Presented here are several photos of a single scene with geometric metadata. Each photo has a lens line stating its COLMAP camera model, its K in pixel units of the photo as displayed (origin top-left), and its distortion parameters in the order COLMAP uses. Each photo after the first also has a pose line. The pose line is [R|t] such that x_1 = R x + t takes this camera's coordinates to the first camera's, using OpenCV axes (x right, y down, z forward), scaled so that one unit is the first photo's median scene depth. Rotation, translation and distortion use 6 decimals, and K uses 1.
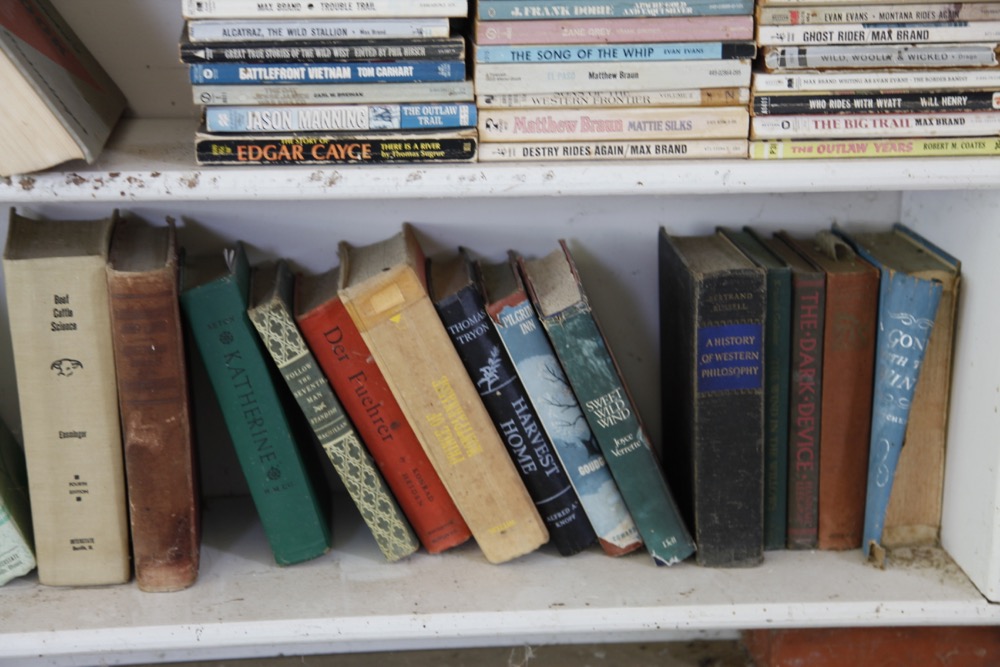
lens RADIAL K [[1692.6, 0, 500.9], [0, 1692.6, 325.3], [0, 0, 1]] dist [0.212316, 0.000000]
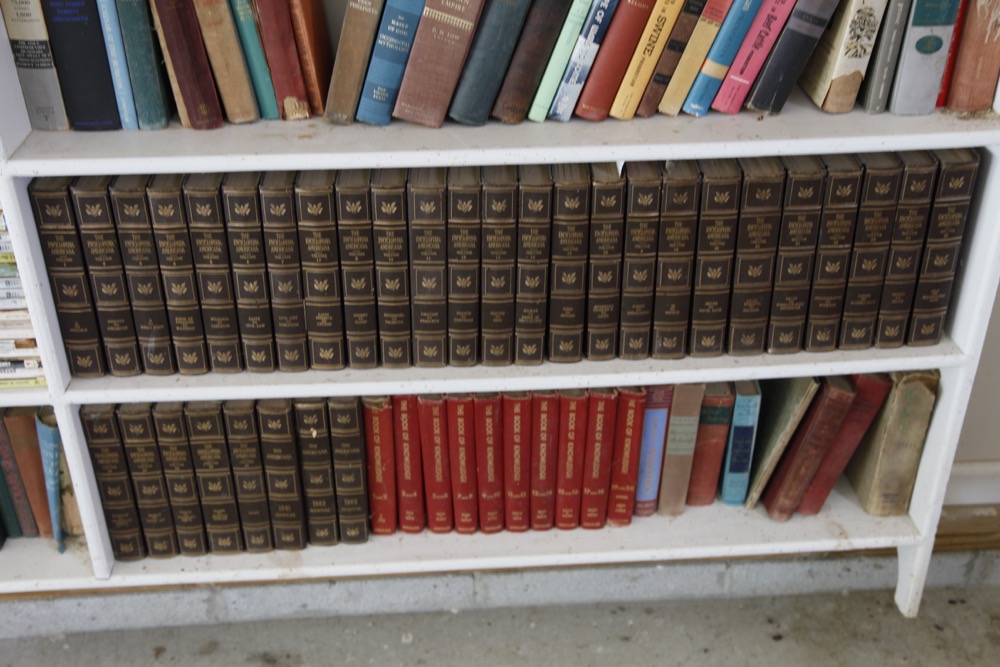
lens RADIAL K [[1188.1, 0, 503.1], [0, 1188.1, 338.1], [0, 0, 1]] dist [0.083734, 0.000000]
pose [[0.999100, 0.007241, -0.041801, 0.851492], [0.004845, 0.959404, 0.281992, -0.519420], [0.042146, -0.281941, 0.958506, -0.236034]]
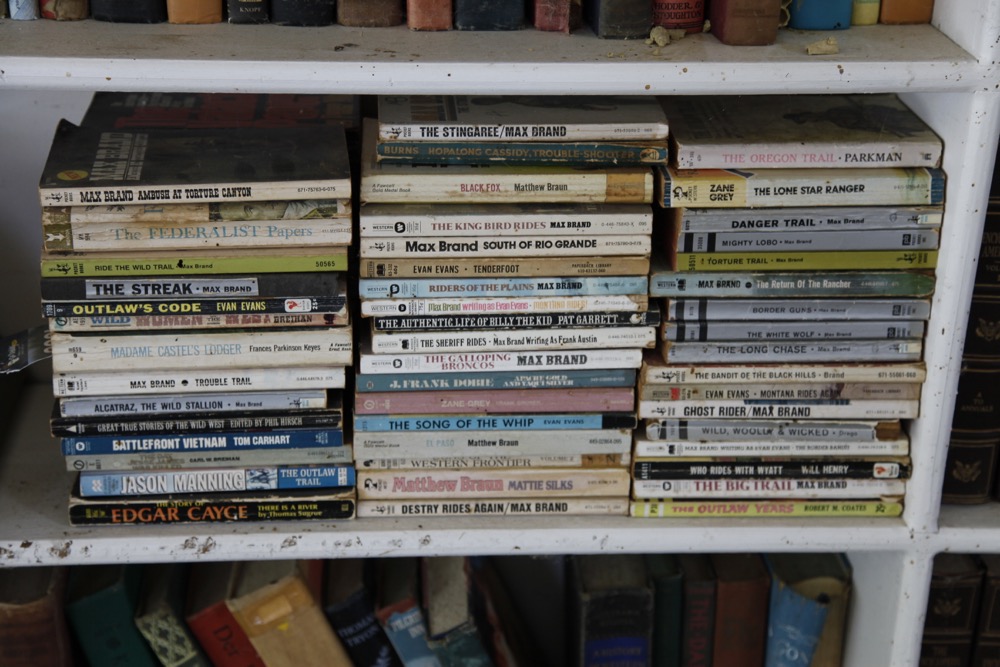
lens RADIAL K [[1692.6, 0, 503.6], [0, 1692.6, 333.0], [0, 0, 1]] dist [0.212316, 0.000000]
pose [[0.999384, 0.030427, -0.017504, 0.084220], [-0.027583, 0.989114, 0.144543, -0.339692], [0.021711, -0.143971, 0.989344, 0.026987]]
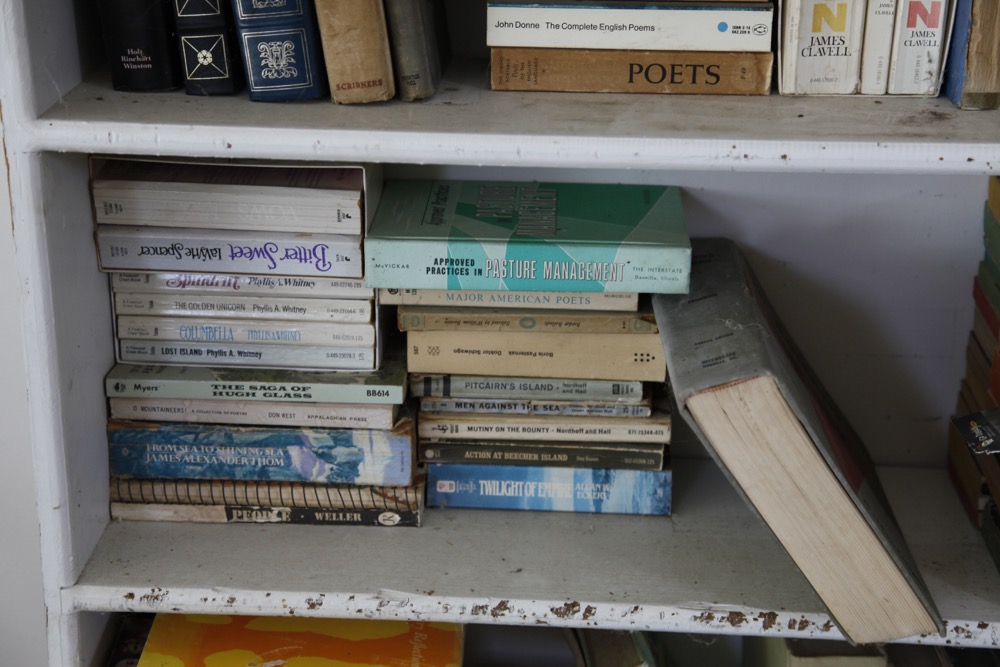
lens RADIAL K [[1692.6, 0, 500.5], [0, 1692.6, 330.2], [0, 0, 1]] dist [0.212316, 0.000000]
pose [[0.987401, 0.058679, -0.146955, -0.320298], [-0.044730, 0.994328, 0.096489, -0.323621], [0.151783, -0.088700, 0.984426, -0.025920]]
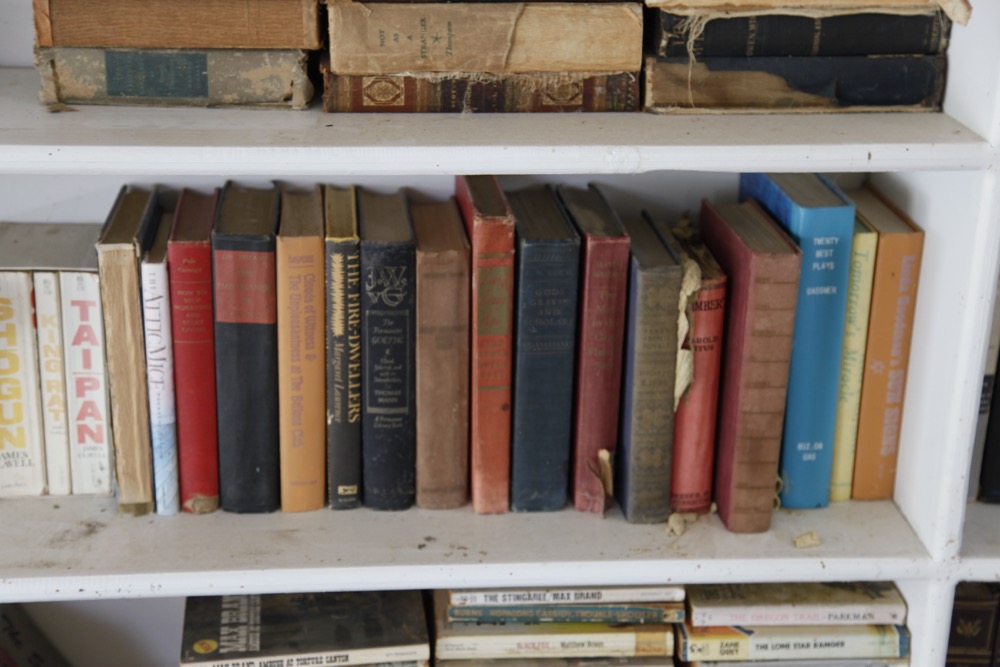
lens RADIAL K [[1627.1, 0, 502.4], [0, 1627.1, 333.0], [0, 0, 1]] dist [0.196120, 0.000000]
pose [[0.999629, 0.025471, -0.009623, 0.038851], [-0.024299, 0.993987, 0.106768, -0.602682], [0.012285, -0.106495, 0.994237, -0.114167]]
